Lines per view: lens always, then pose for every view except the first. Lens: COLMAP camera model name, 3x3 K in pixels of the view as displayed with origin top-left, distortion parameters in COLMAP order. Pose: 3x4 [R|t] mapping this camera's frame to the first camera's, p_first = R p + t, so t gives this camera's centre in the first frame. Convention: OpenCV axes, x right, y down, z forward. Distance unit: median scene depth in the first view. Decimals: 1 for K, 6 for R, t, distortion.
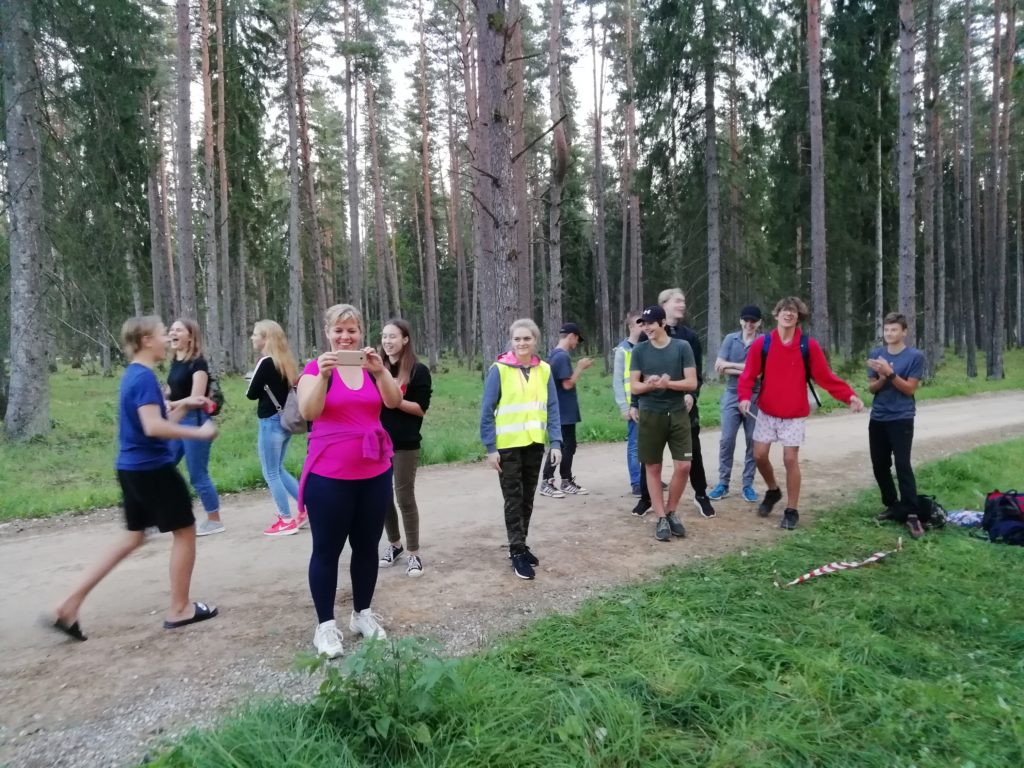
lens RADIAL K [[752.9, 0, 513.4], [0, 752.9, 379.0], [0, 0, 1]] dist [0.029465, -0.004079]
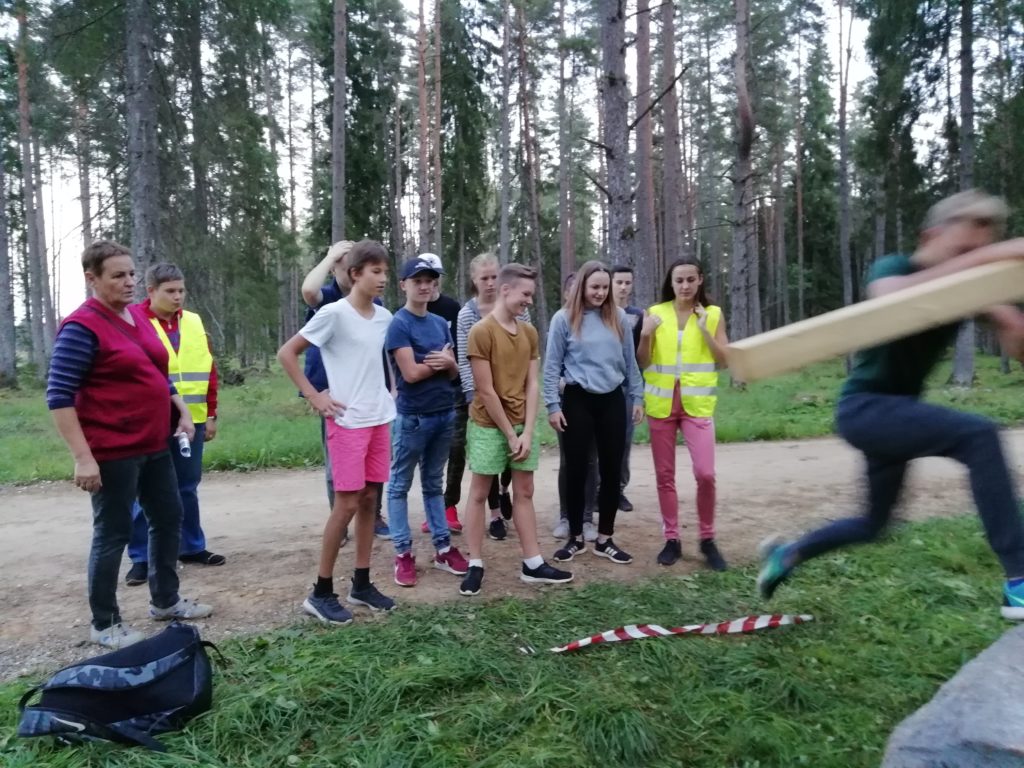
lens RADIAL K [[750.7, 0, 510.4], [0, 750.7, 377.8], [0, 0, 1]] dist [0.034842, -0.002473]
pose [[0.942705, 0.018489, -0.333116, 0.050357], [-0.019109, 0.999816, 0.001414, 0.002687], [0.333081, 0.005032, 0.942885, 0.032650]]
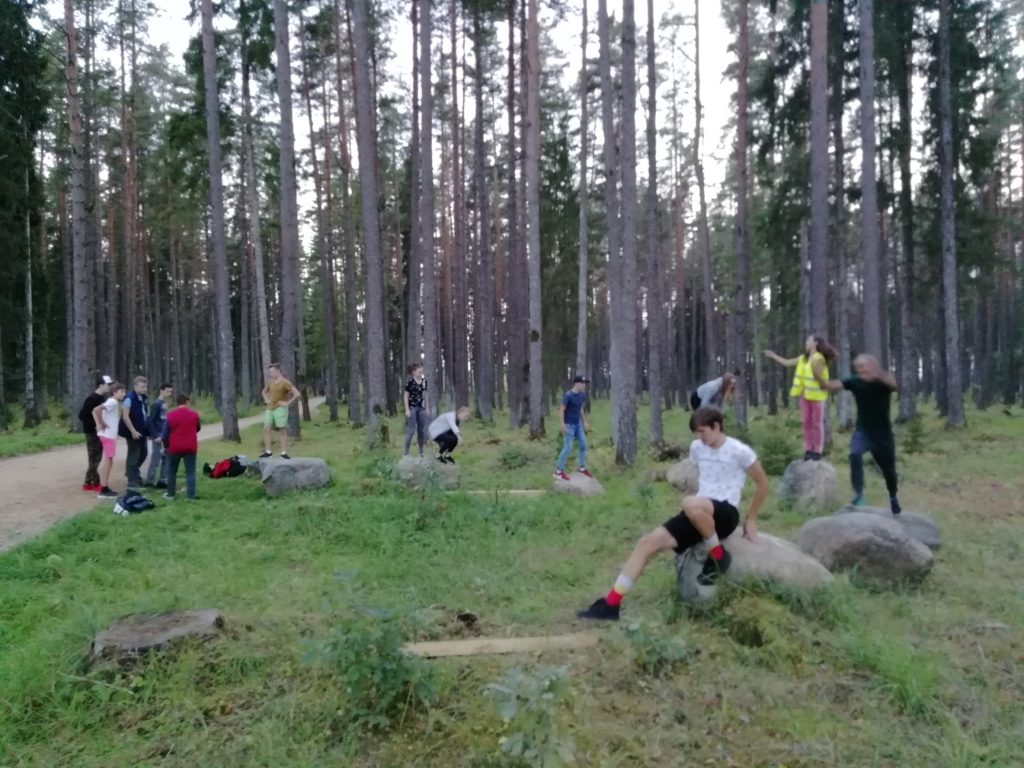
lens RADIAL K [[737.2, 0, 510.6], [0, 737.2, 374.0], [0, 0, 1]] dist [0.034495, 0.000430]
pose [[0.476128, 0.028439, 0.878916, -0.111895], [0.036140, 0.998000, -0.051870, 0.003409], [-0.878633, 0.056461, 0.474148, -0.106762]]
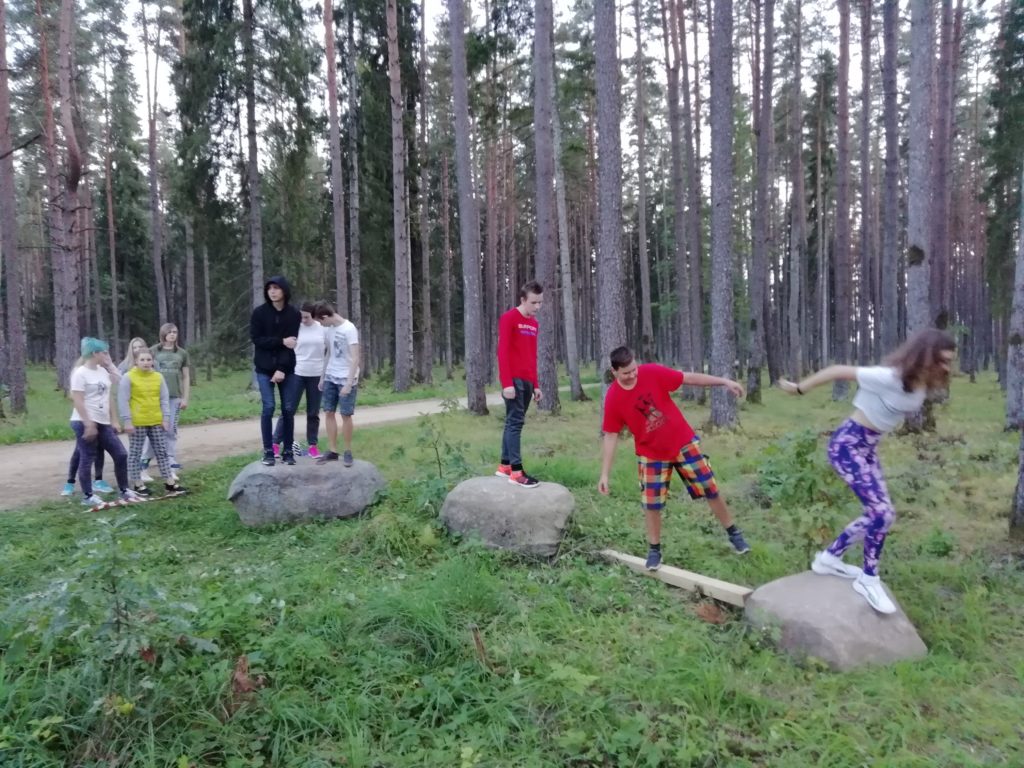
lens RADIAL K [[747.7, 0, 512.8], [0, 747.7, 377.9], [0, 0, 1]] dist [0.037544, -0.021734]
pose [[0.867015, -0.001644, 0.498280, 0.032596], [0.009914, 0.999854, -0.013953, 0.002897], [-0.498184, 0.017037, 0.866904, -0.067565]]
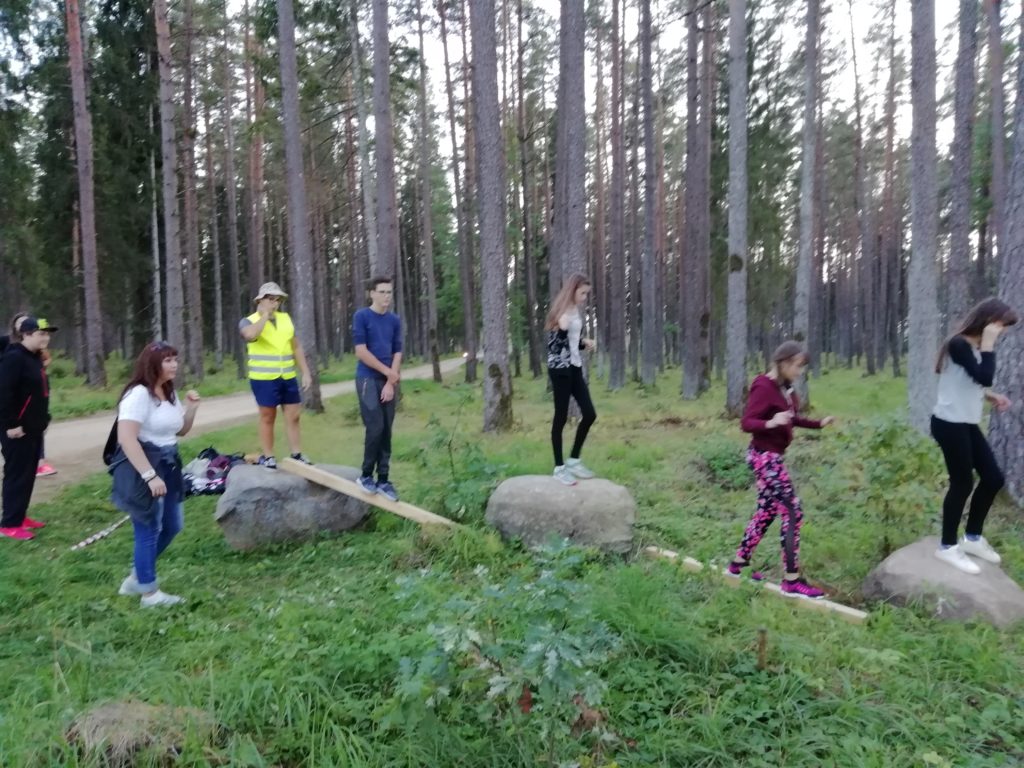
lens RADIAL K [[748.8, 0, 512.9], [0, 748.8, 372.7], [0, 0, 1]] dist [0.037101, 0.003046]
pose [[0.640895, -0.007794, 0.767589, -0.001922], [0.020504, 0.999765, -0.006969, 0.001883], [-0.767355, 0.020205, 0.640904, -0.032686]]
